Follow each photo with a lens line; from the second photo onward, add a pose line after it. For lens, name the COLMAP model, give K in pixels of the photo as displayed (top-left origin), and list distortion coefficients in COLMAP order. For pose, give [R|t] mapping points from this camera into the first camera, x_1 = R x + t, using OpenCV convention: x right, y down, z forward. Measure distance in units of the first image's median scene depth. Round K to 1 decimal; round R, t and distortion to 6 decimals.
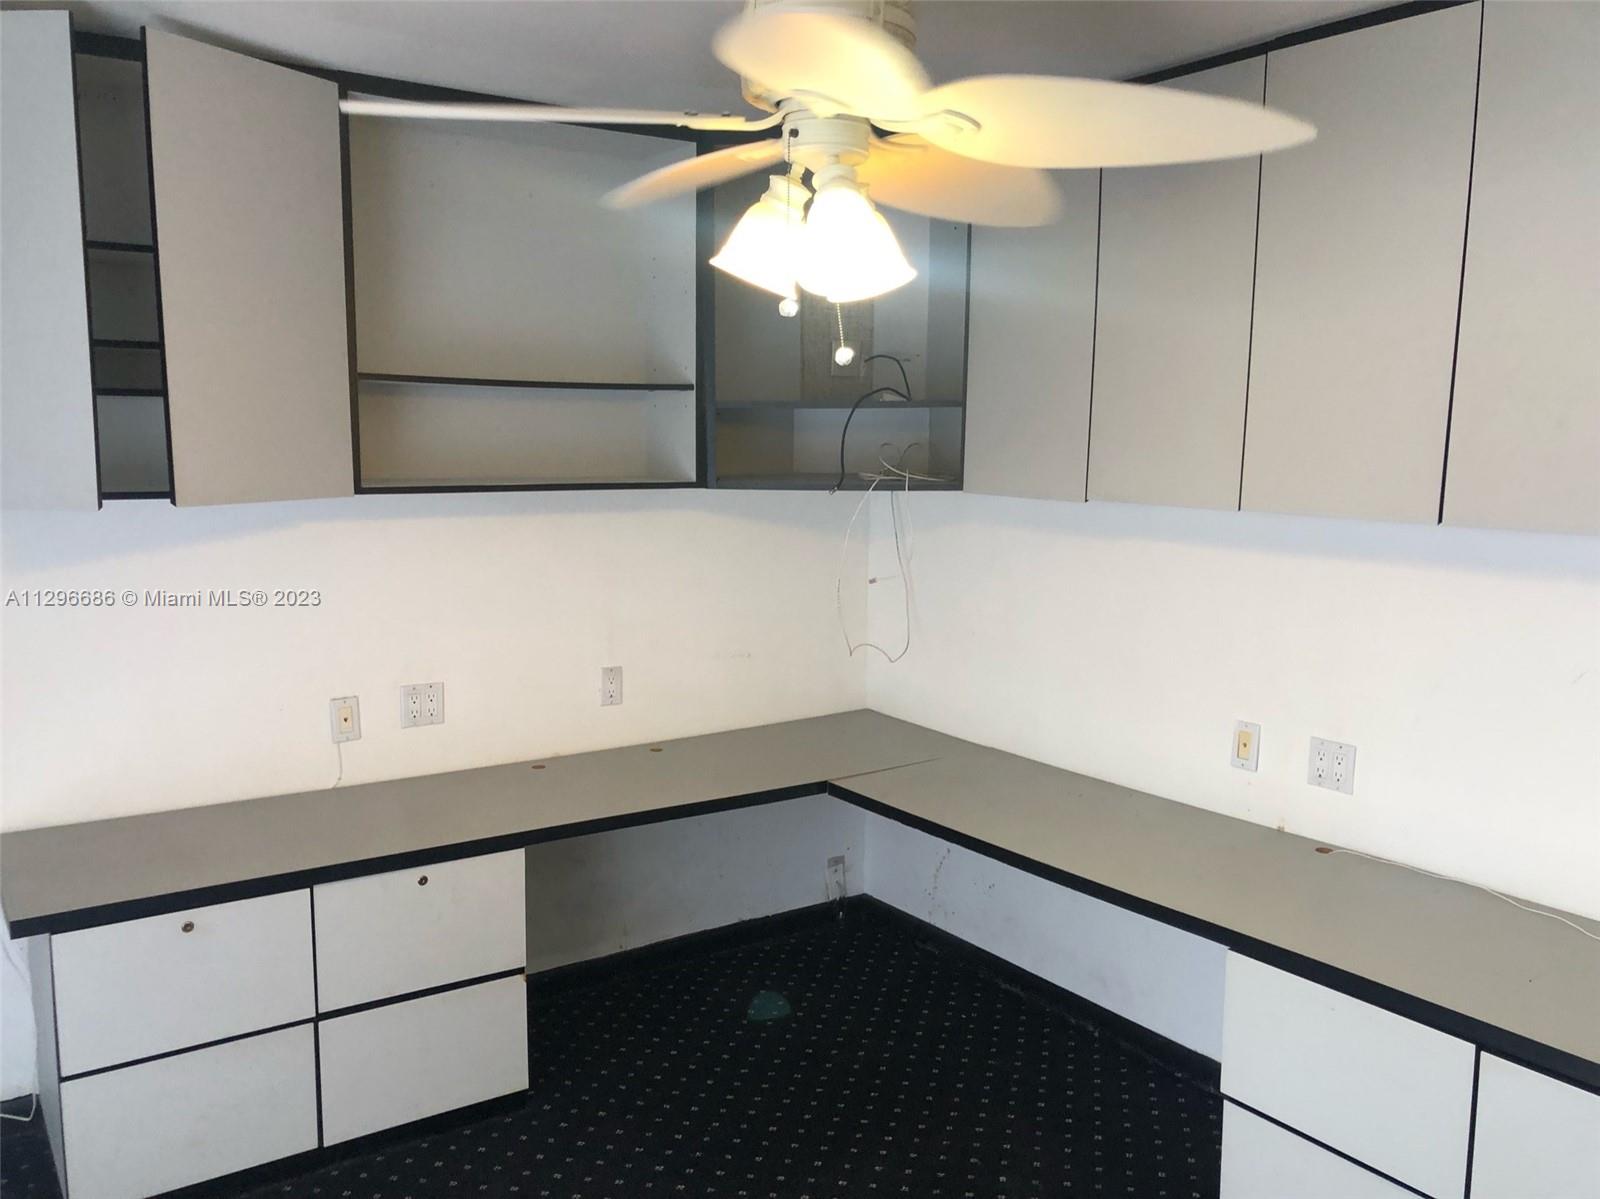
lens RADIAL K [[1325.3, 0, 808.5], [0, 1325.3, 598.7], [0, 0, 1]] dist [0.025356, 0.004309]
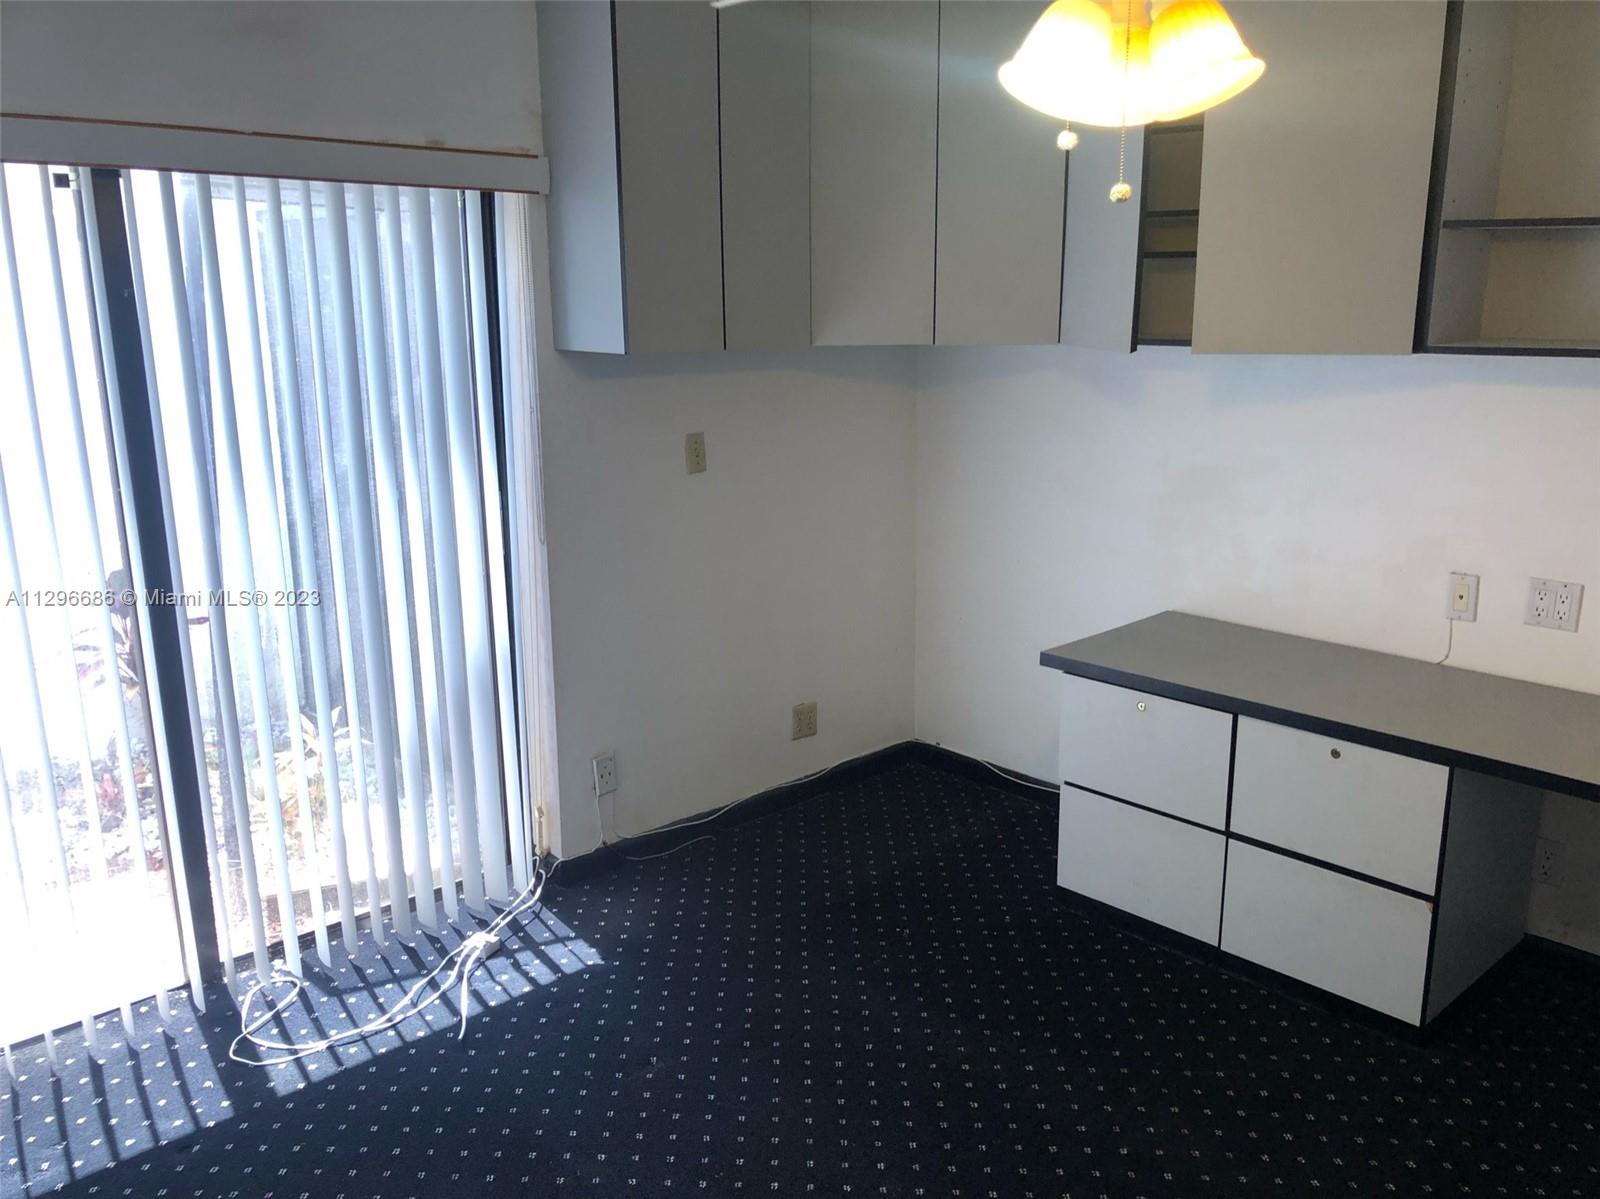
lens RADIAL K [[1325.3, 0, 808.5], [0, 1325.3, 598.7], [0, 0, 1]] dist [0.025356, 0.004309]
pose [[0.178281, 0.219641, -0.959152, 0.529839], [-0.122654, 0.972127, 0.199814, -0.044762], [0.976305, 0.082021, 0.200252, 0.398241]]
